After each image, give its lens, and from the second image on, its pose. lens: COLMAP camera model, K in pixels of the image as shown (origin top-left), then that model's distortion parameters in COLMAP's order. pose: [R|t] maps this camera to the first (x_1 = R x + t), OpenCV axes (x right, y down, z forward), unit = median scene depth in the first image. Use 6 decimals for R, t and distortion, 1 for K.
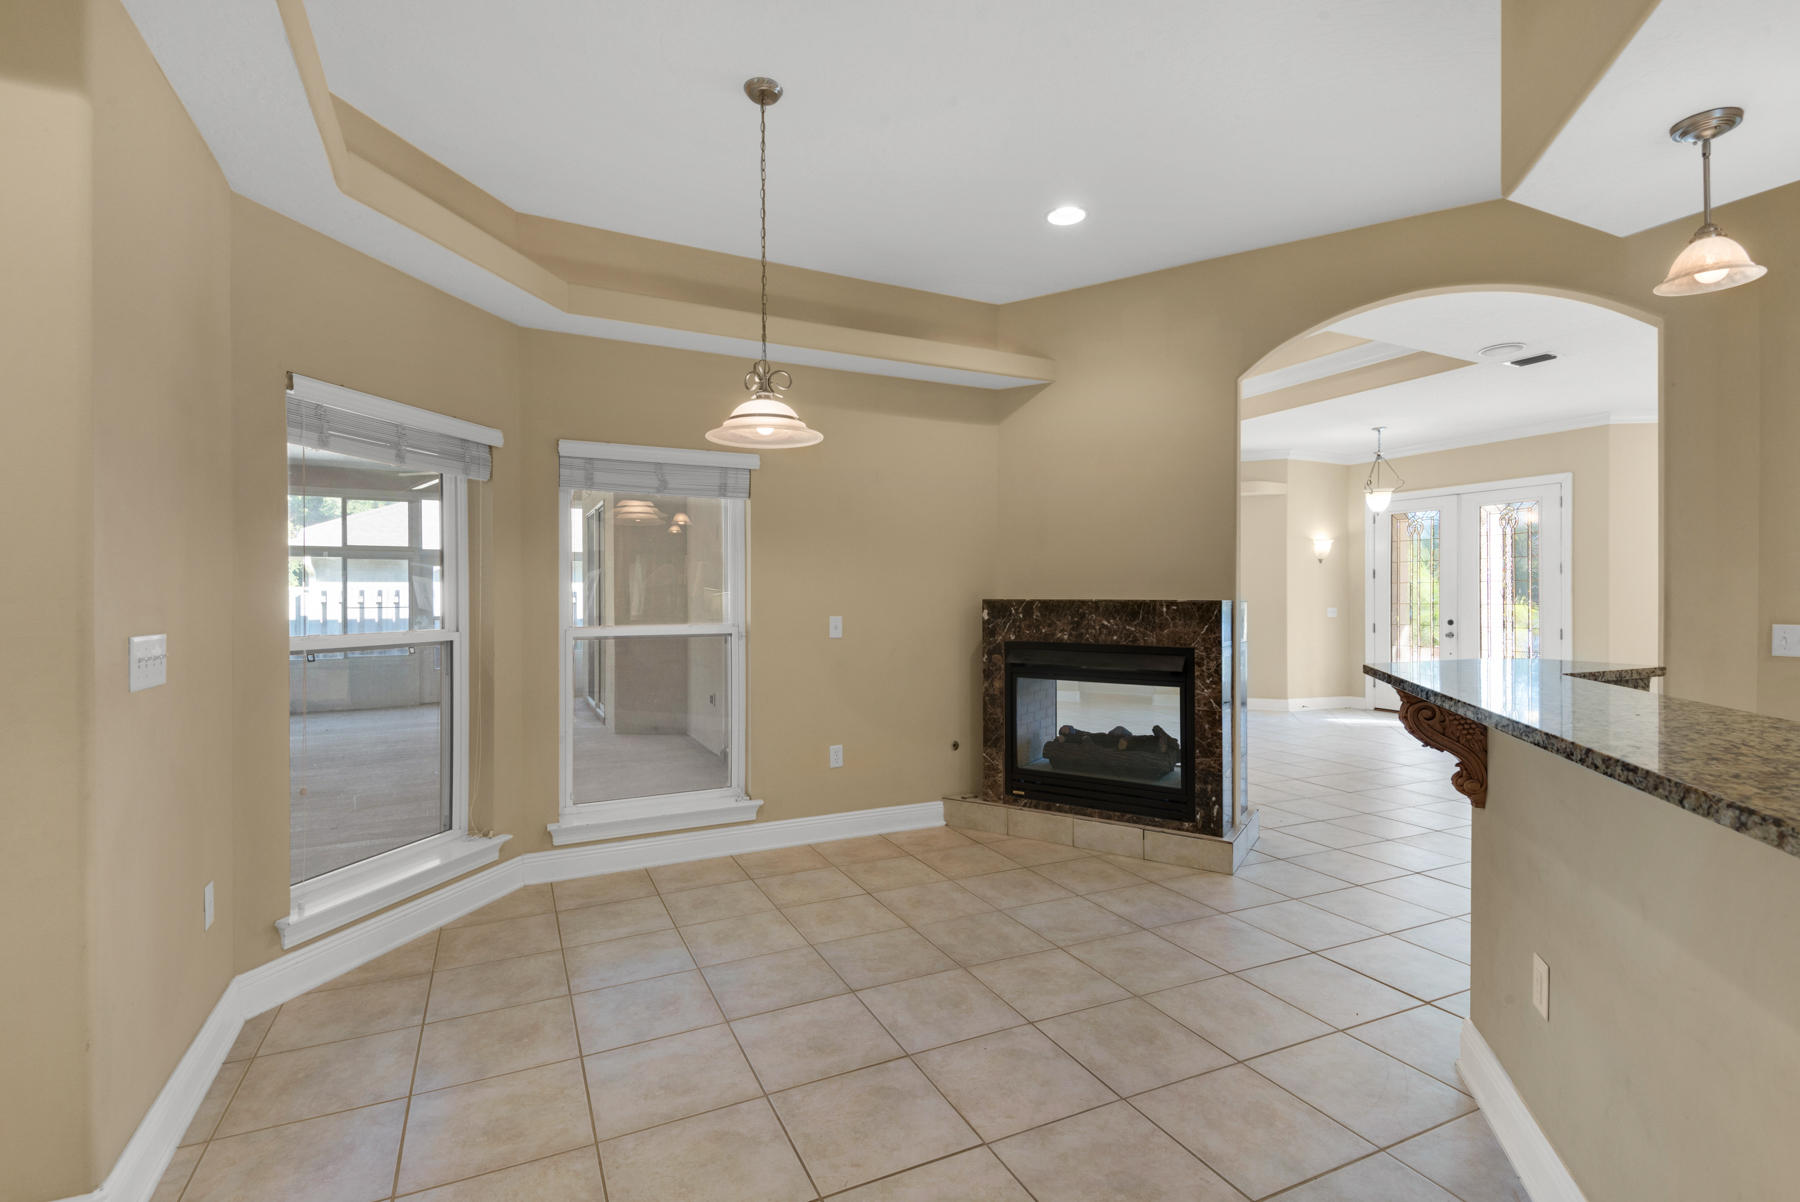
lens RADIAL K [[822.8, 0, 896.0], [0, 822.8, 593.6], [0, 0, 1]] dist [0.032791, -0.000571]
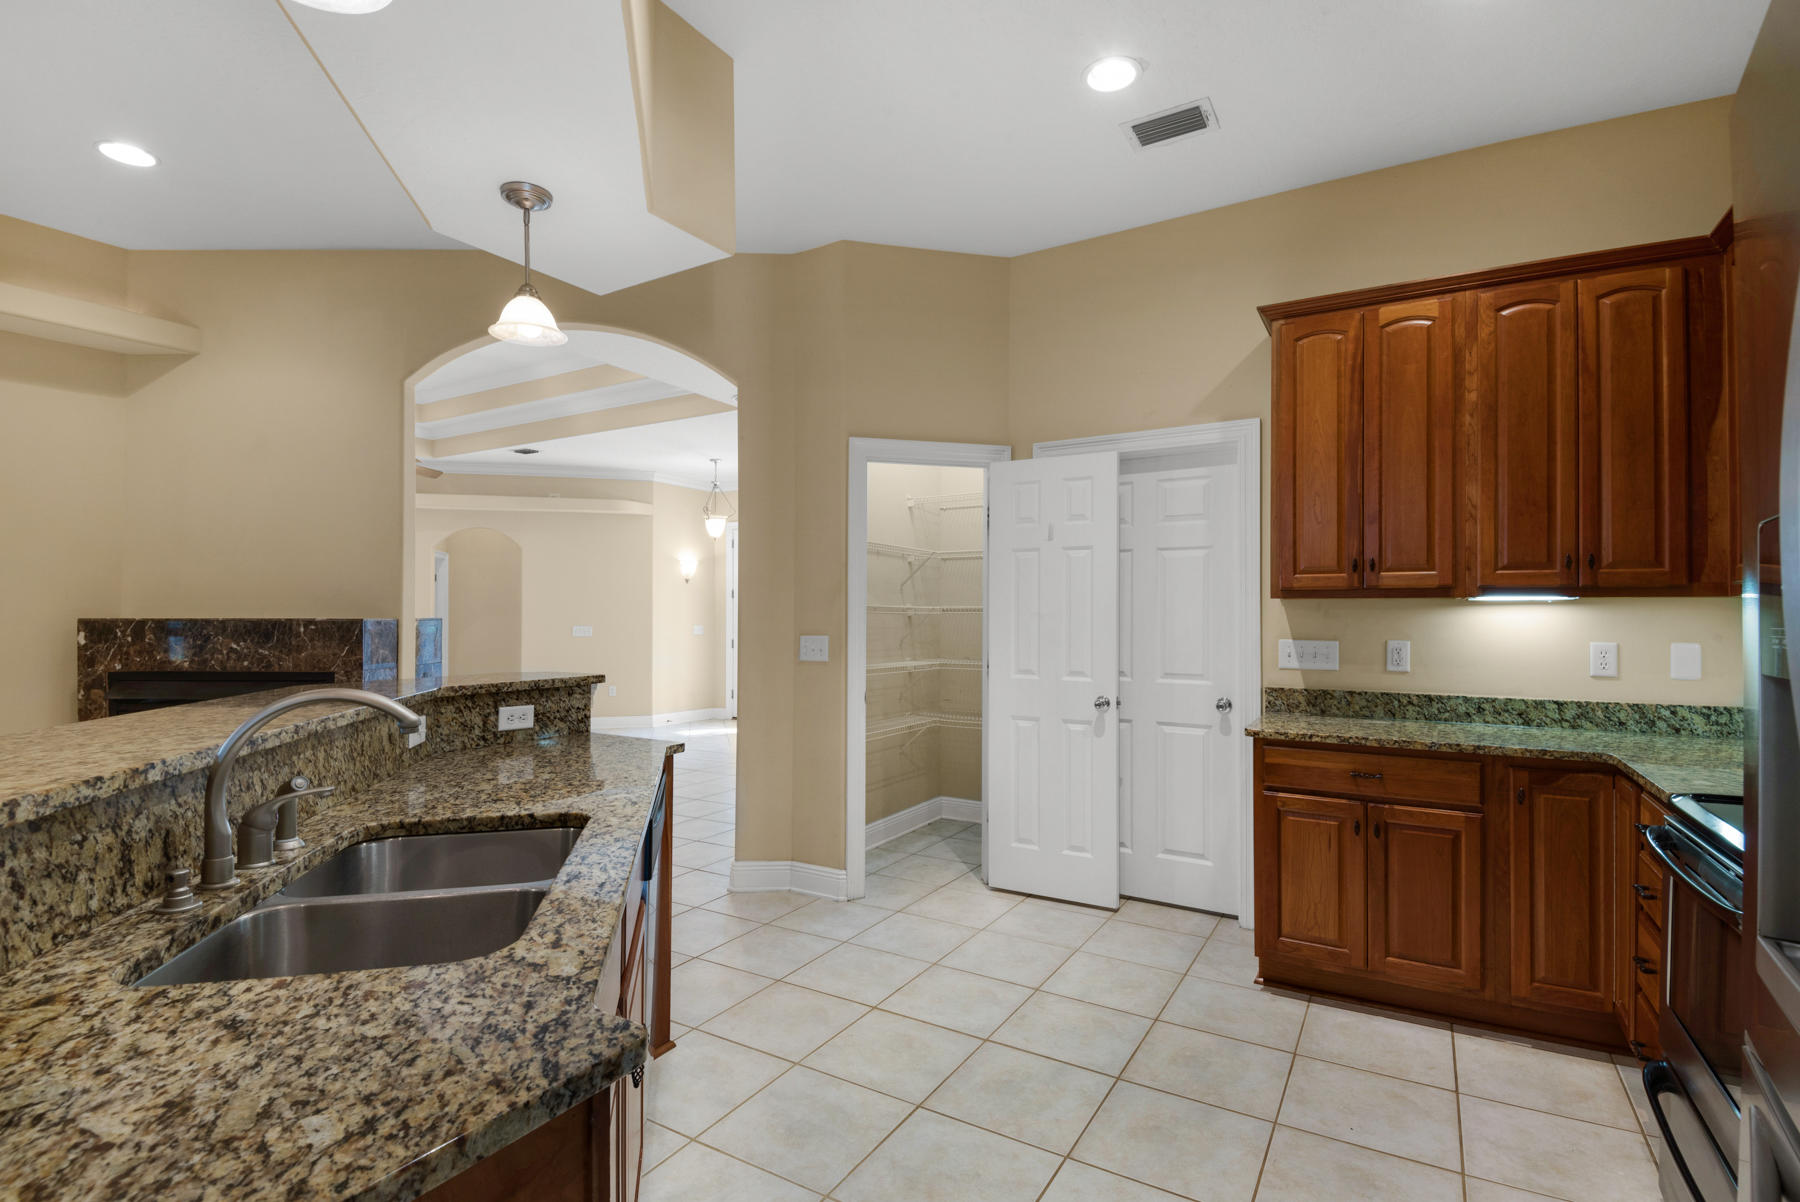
lens RADIAL K [[836.5, 0, 926.7], [0, 836.5, 607.2], [0, 0, 1]] dist [0.000837, -0.018353]
pose [[0.826204, 0.003876, 0.563358, 0.363395], [-0.000407, 0.999980, -0.006283, 0.000871], [-0.563371, 0.004962, 0.826189, -0.098397]]
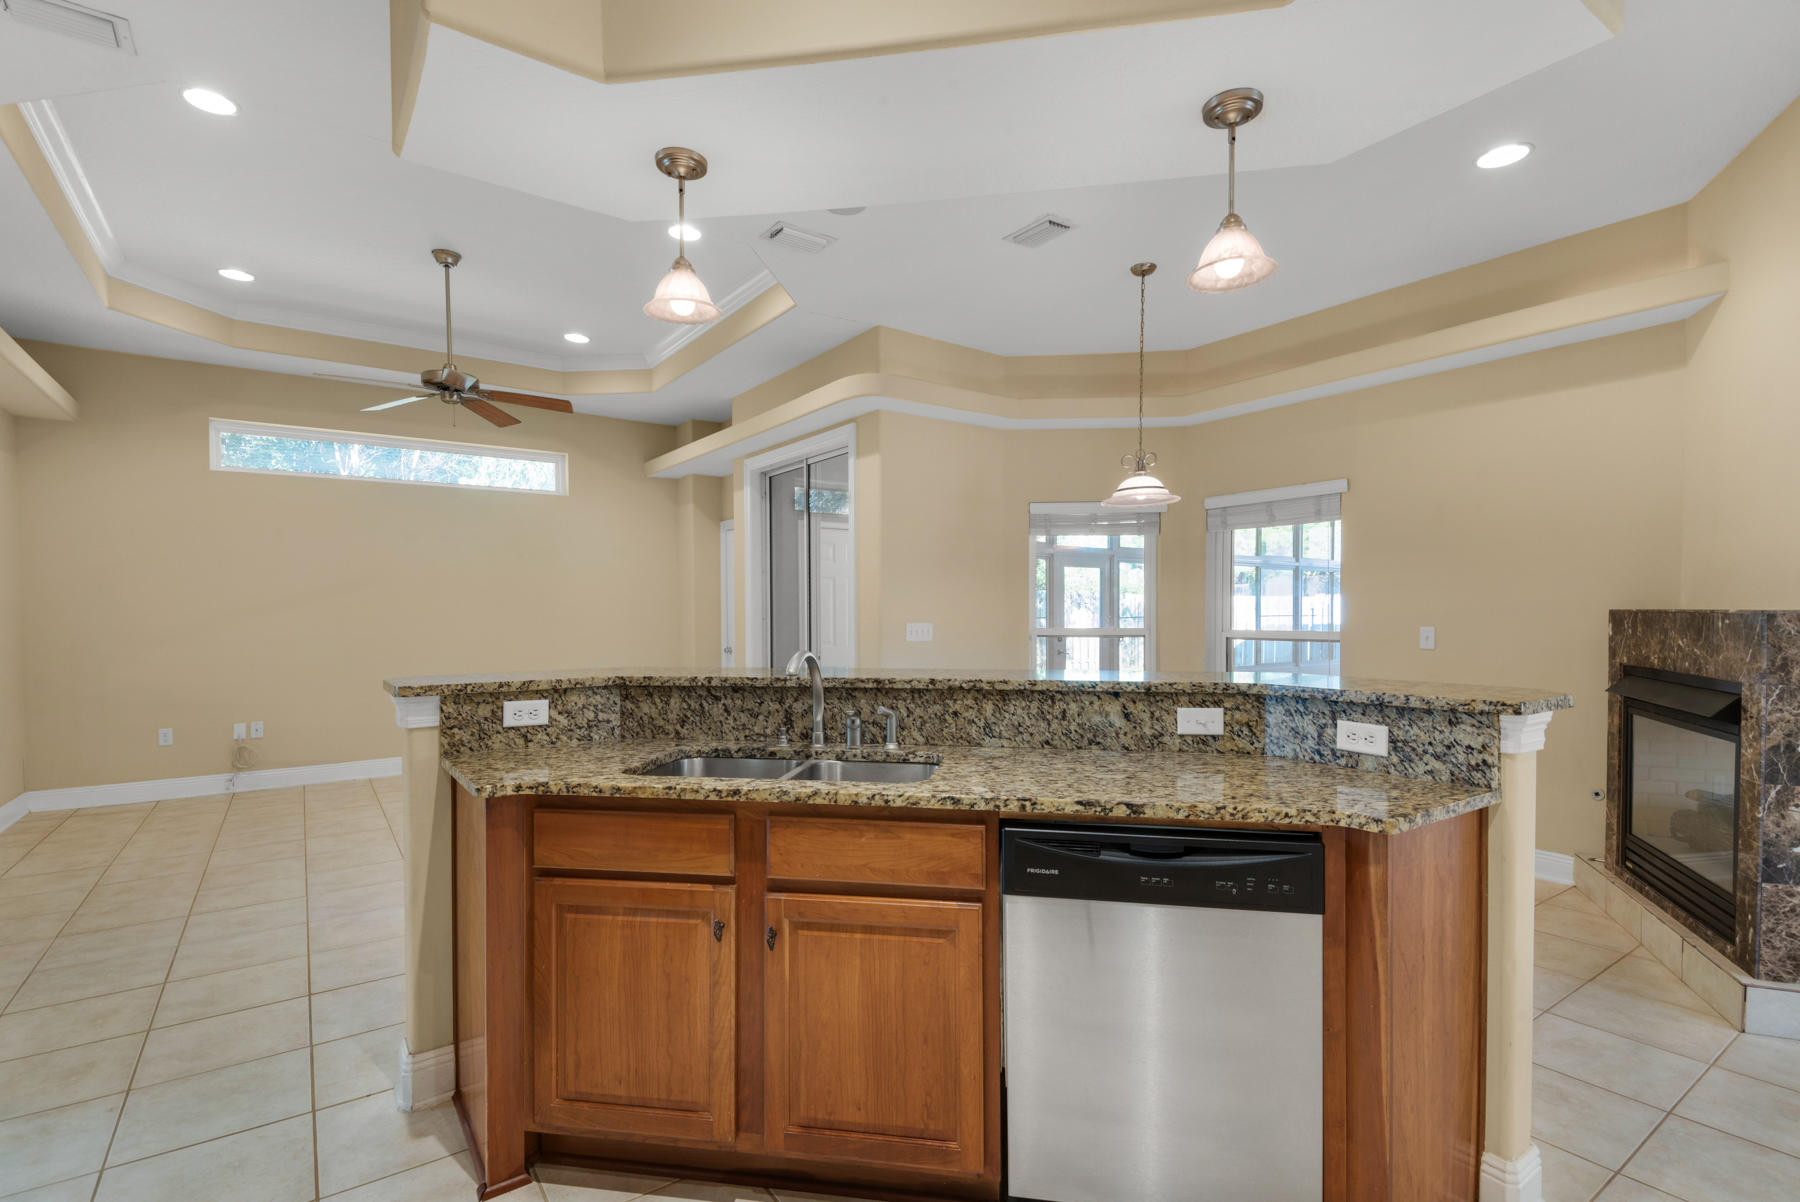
lens RADIAL K [[844.2, 0, 900.1], [0, 844.2, 638.1], [0, 0, 1]] dist [0.013282, -0.000391]
pose [[0.159729, 0.030695, -0.986684, 0.873246], [0.006919, 0.999457, 0.032212, 0.003532], [0.987137, -0.011972, 0.159430, 0.226563]]
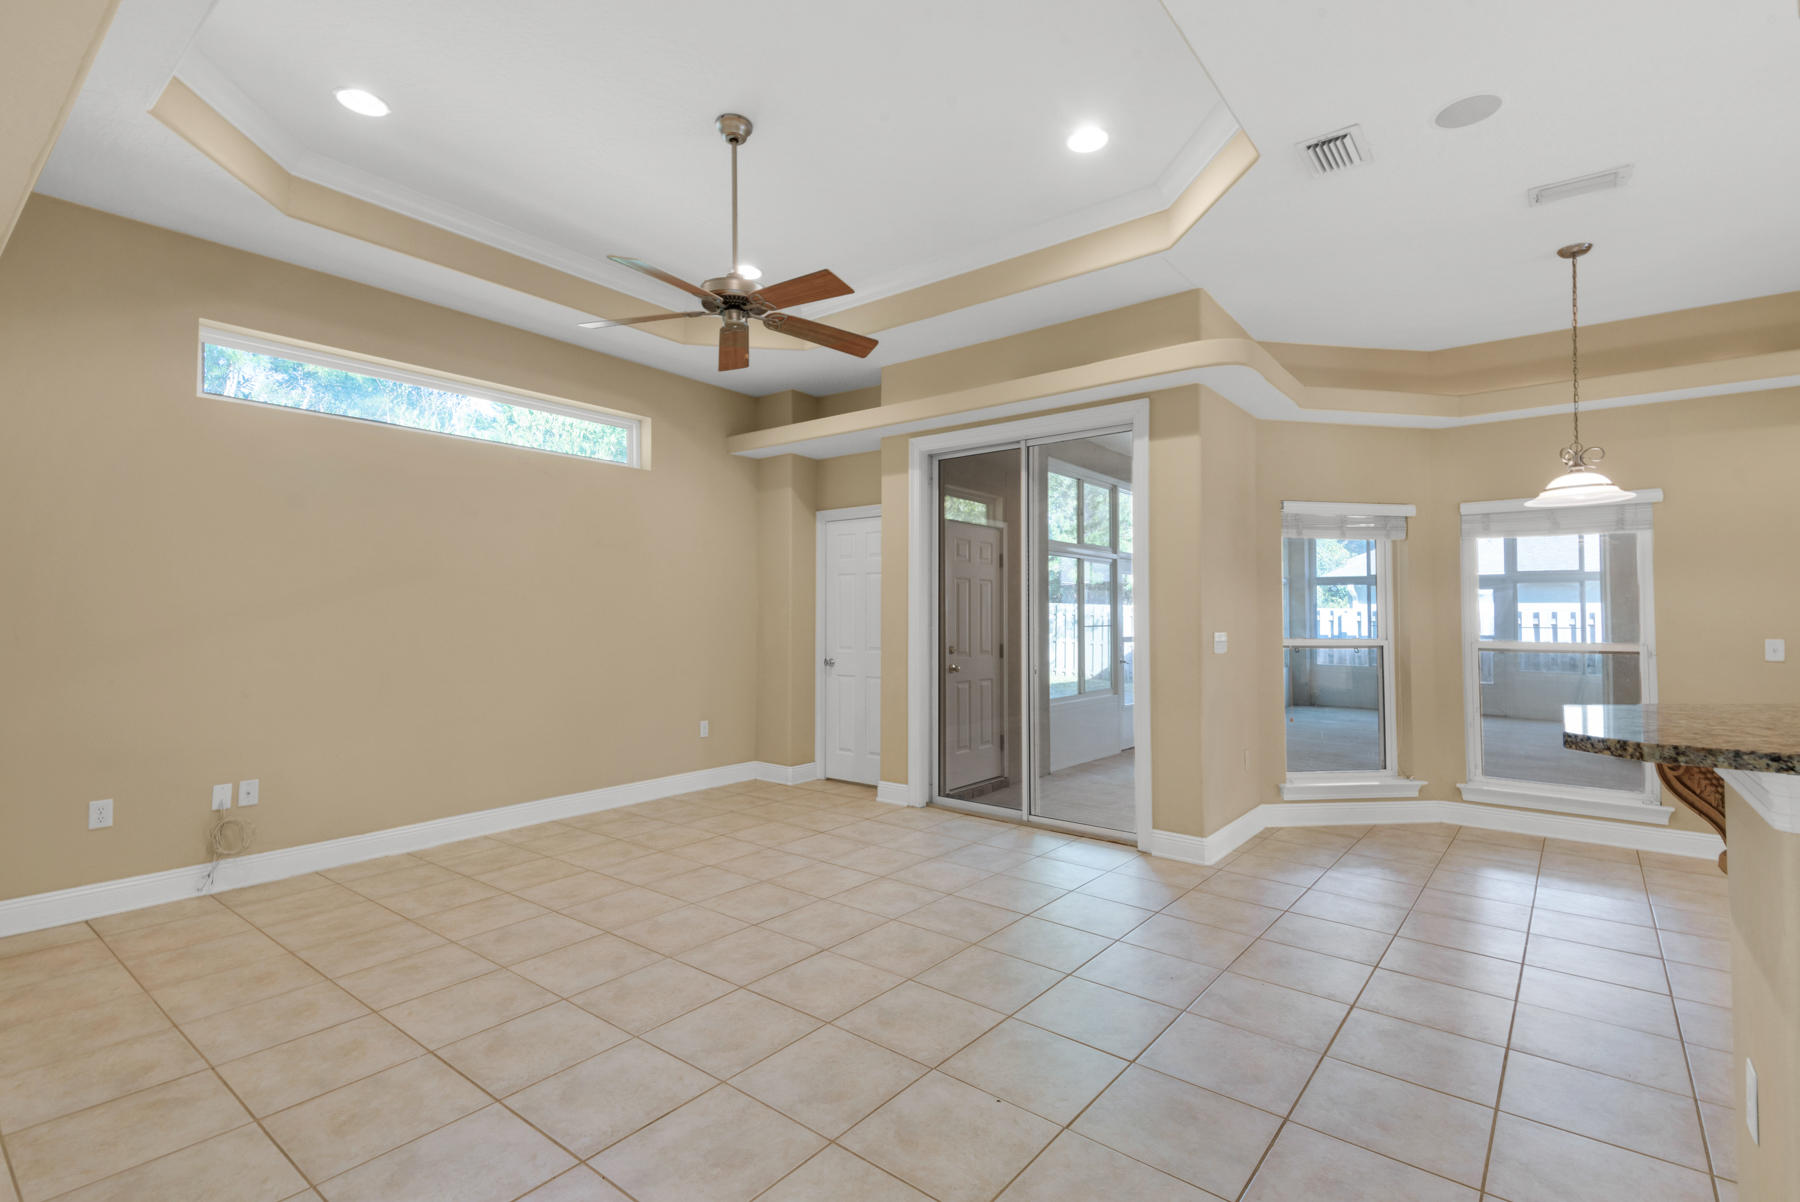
lens RADIAL K [[811.2, 0, 900.0], [0, 811.2, 601.0], [0, 0, 1]] dist [0.016222, 0.000132]
pose [[0.422124, -0.014343, -0.906425, 0.397102], [0.000481, 0.999878, -0.015598, -0.002728], [0.906538, 0.006148, 0.422079, -0.387280]]
